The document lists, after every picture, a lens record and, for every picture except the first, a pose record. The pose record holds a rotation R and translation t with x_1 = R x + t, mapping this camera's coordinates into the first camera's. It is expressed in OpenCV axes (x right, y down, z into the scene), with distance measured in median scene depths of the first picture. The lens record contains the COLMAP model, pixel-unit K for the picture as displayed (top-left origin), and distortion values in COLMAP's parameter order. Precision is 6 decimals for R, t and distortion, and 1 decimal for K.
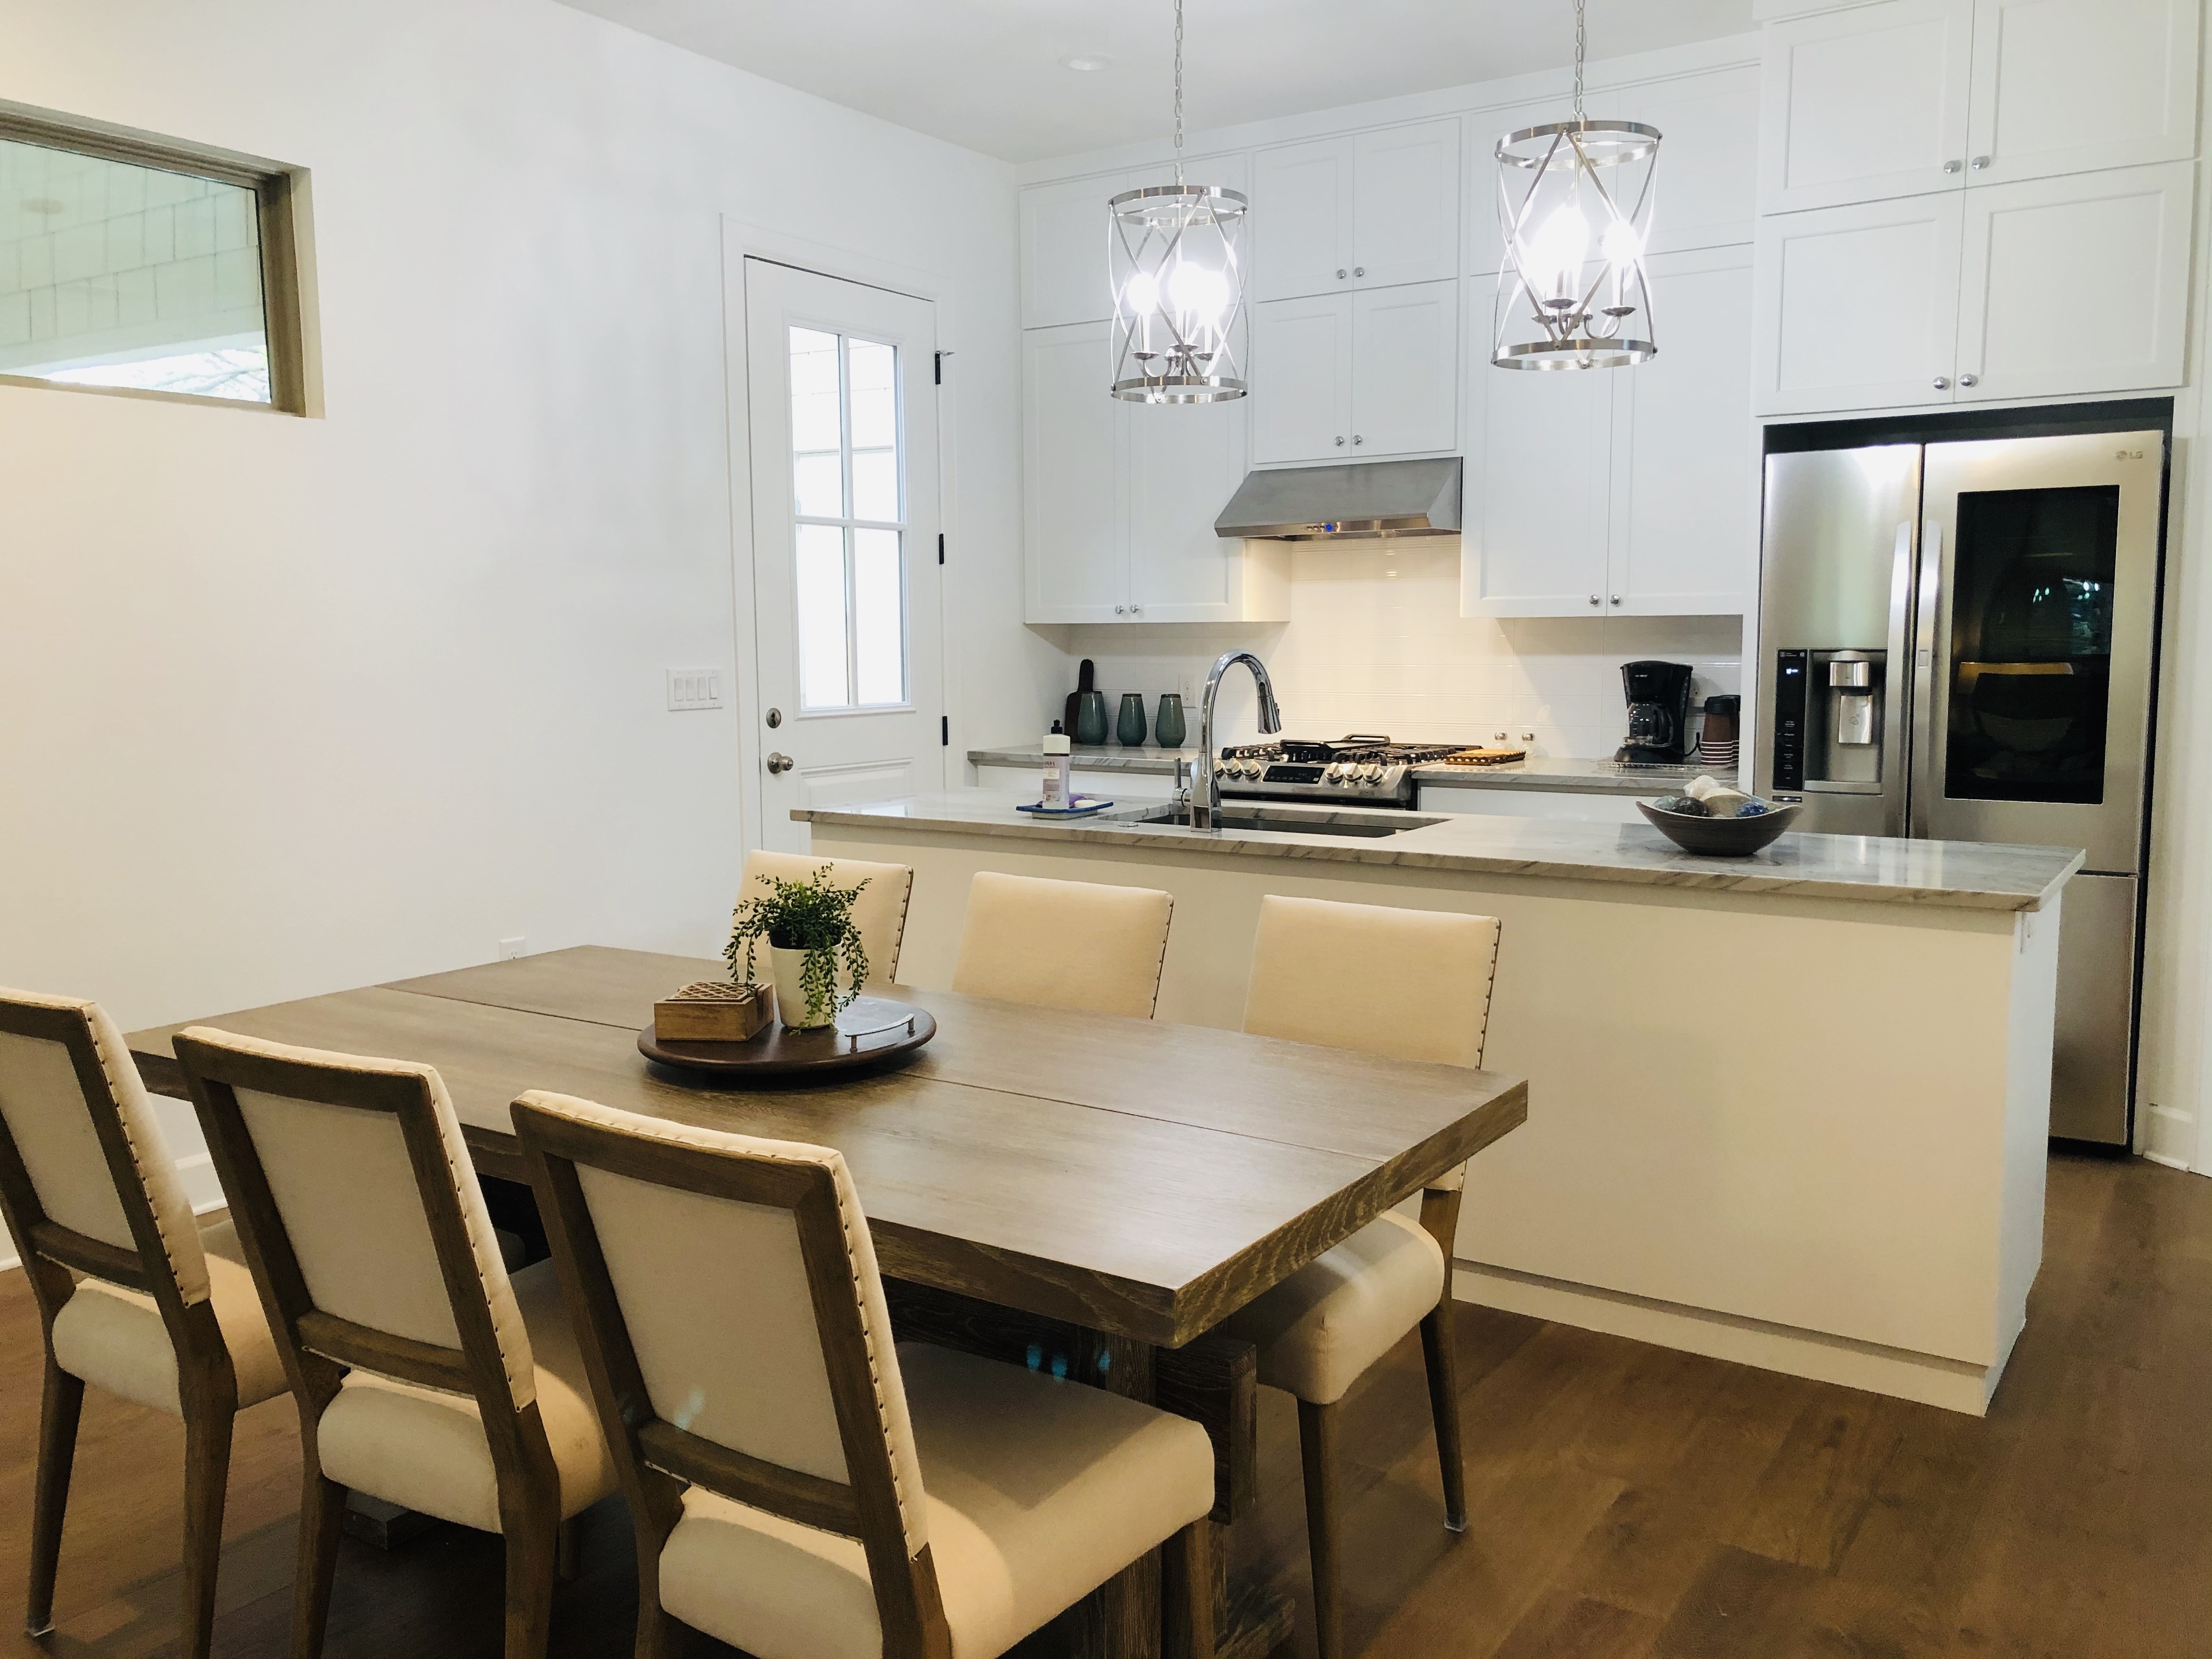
lens RADIAL K [[1817.6, 0, 1114.2], [0, 1817.6, 830.5], [0, 0, 1]] dist [0.033925, 0.012213]
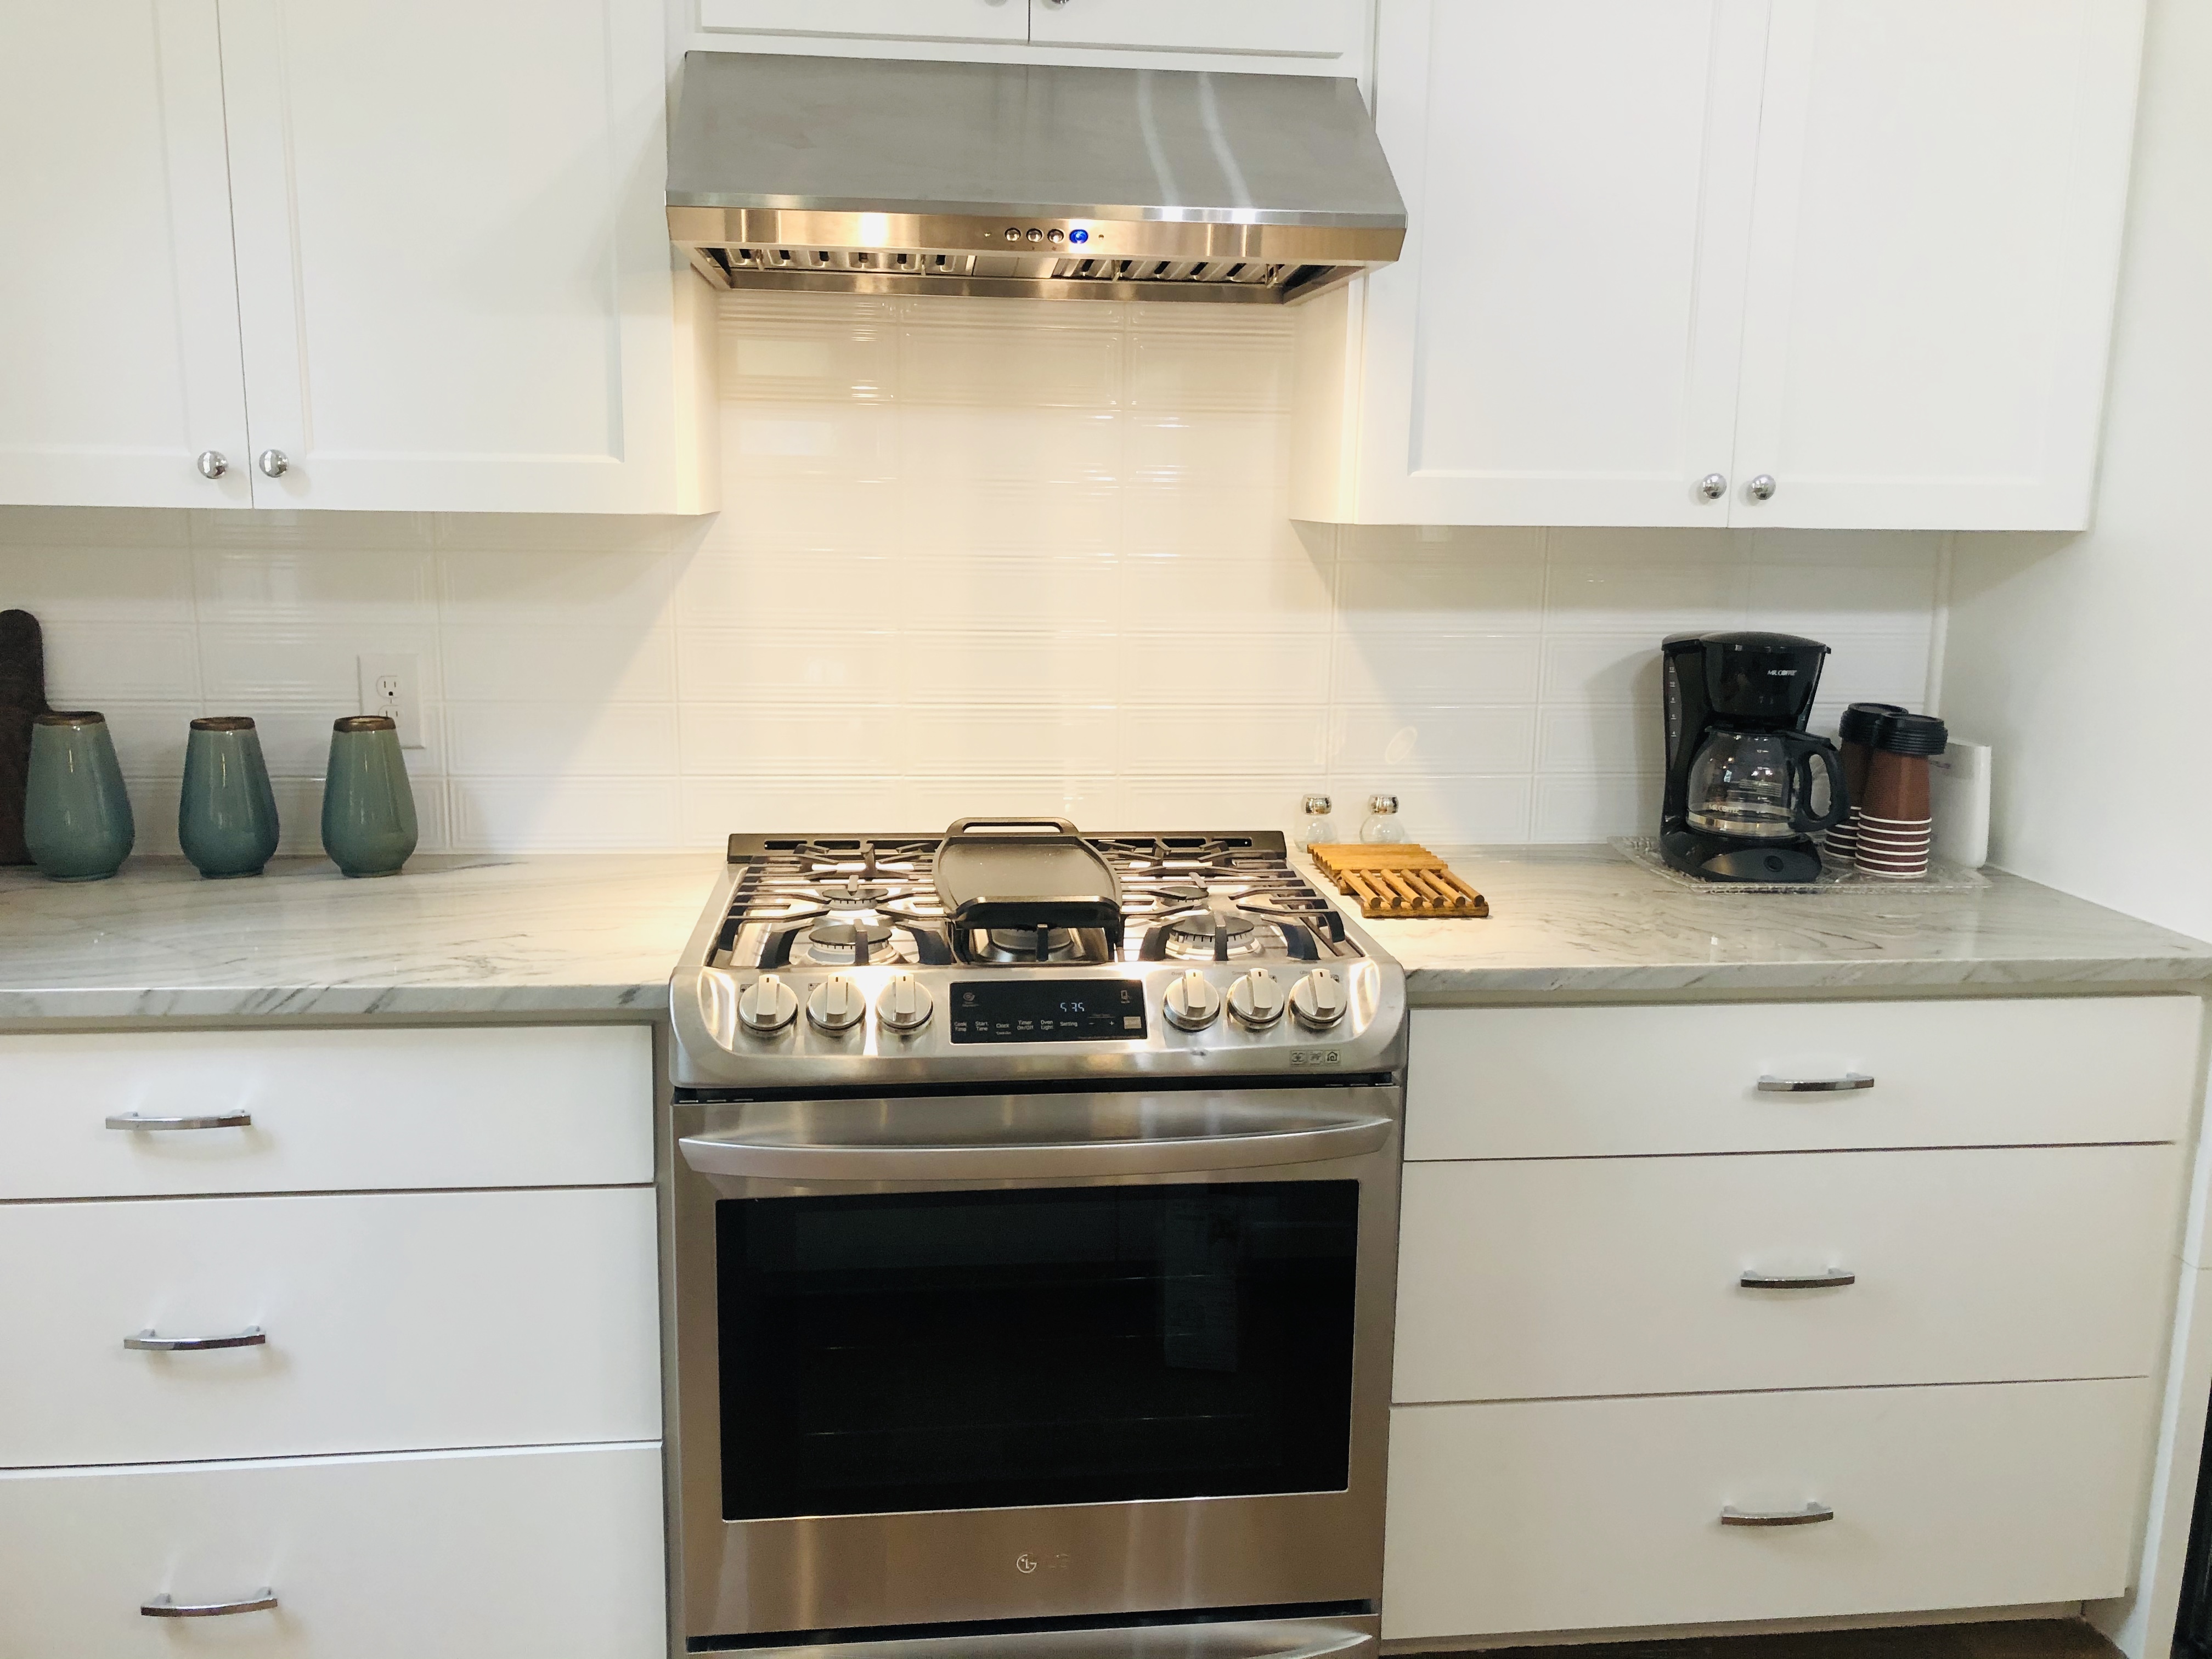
lens RADIAL K [[1817.6, 0, 1095.9], [0, 1817.6, 829.7], [0, 0, 1]] dist [0.033925, 0.012213]
pose [[0.765943, -0.100885, 0.634944, -0.085661], [0.047309, 0.993778, 0.100830, -0.085065], [-0.641166, -0.047191, 0.765950, 0.670793]]
